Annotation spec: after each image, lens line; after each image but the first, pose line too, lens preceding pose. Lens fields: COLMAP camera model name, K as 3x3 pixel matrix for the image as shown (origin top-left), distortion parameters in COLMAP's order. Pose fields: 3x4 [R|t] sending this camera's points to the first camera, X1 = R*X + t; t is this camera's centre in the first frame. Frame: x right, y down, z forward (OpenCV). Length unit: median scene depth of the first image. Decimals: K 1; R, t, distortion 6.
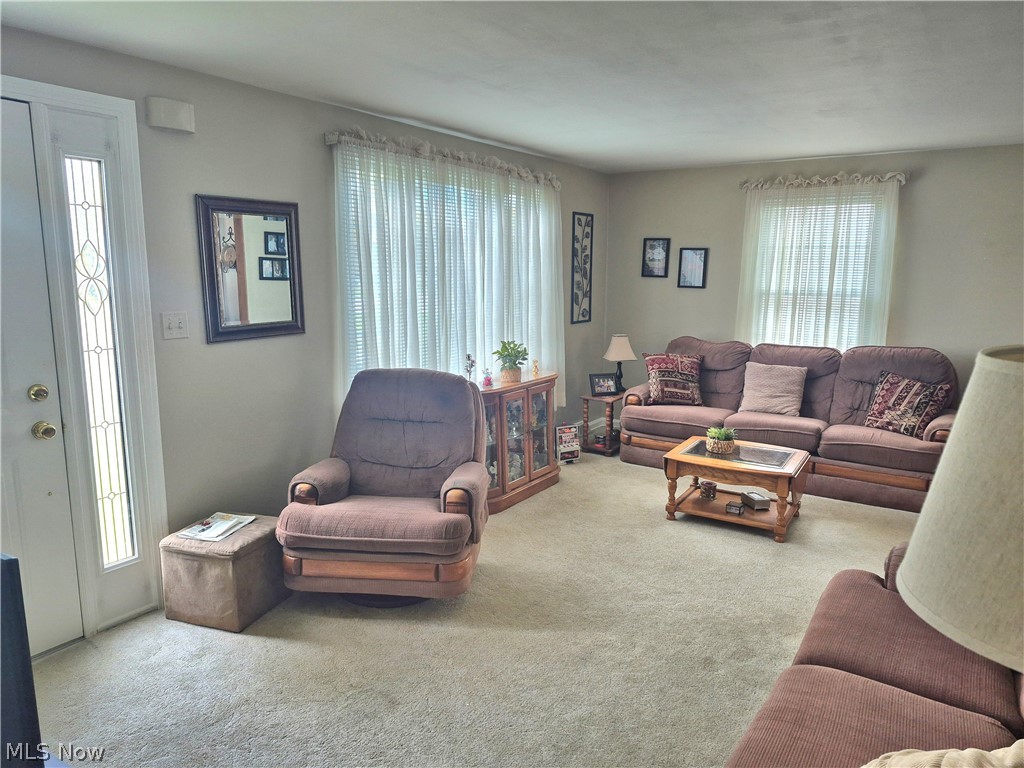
lens RADIAL K [[695.1, 0, 512.0], [0, 695.1, 384.0], [0, 0, 1]] dist [0.012012, 0.001055]
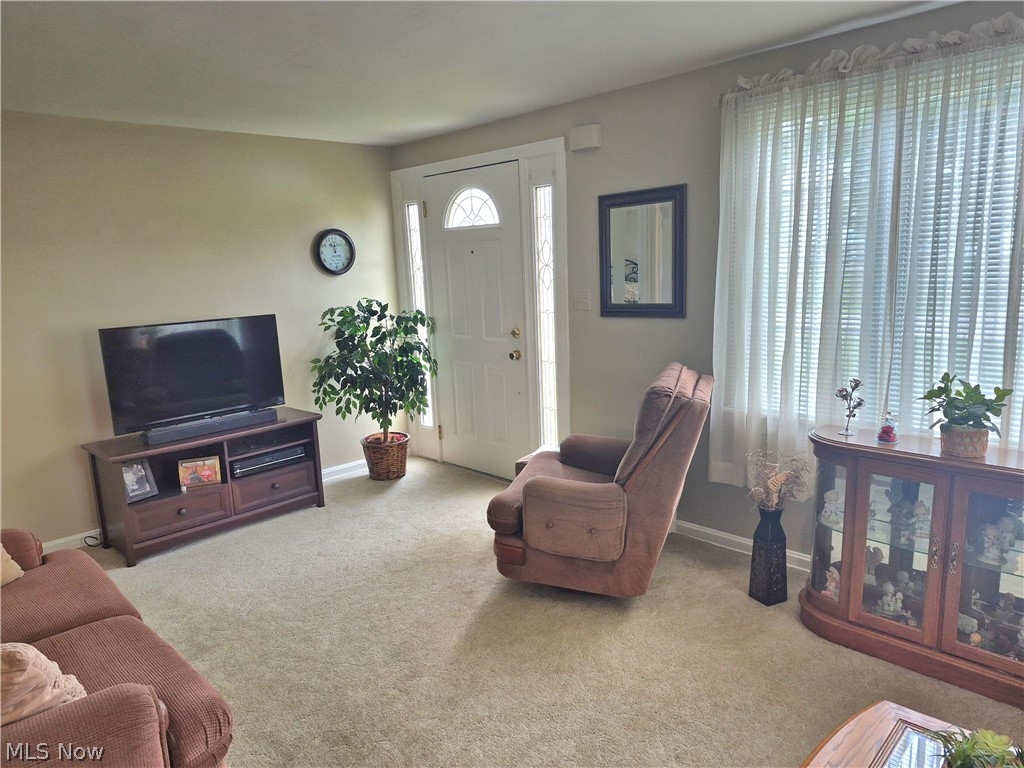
lens RADIAL K [[704.8, 0, 522.9], [0, 704.8, 389.9], [0, 0, 1]] dist [0.115392, -0.150720]
pose [[-0.191793, 0.177628, -0.965227, 0.914873], [-0.127611, 0.970623, 0.203978, -0.187228], [0.973104, 0.162295, -0.163491, 1.198585]]
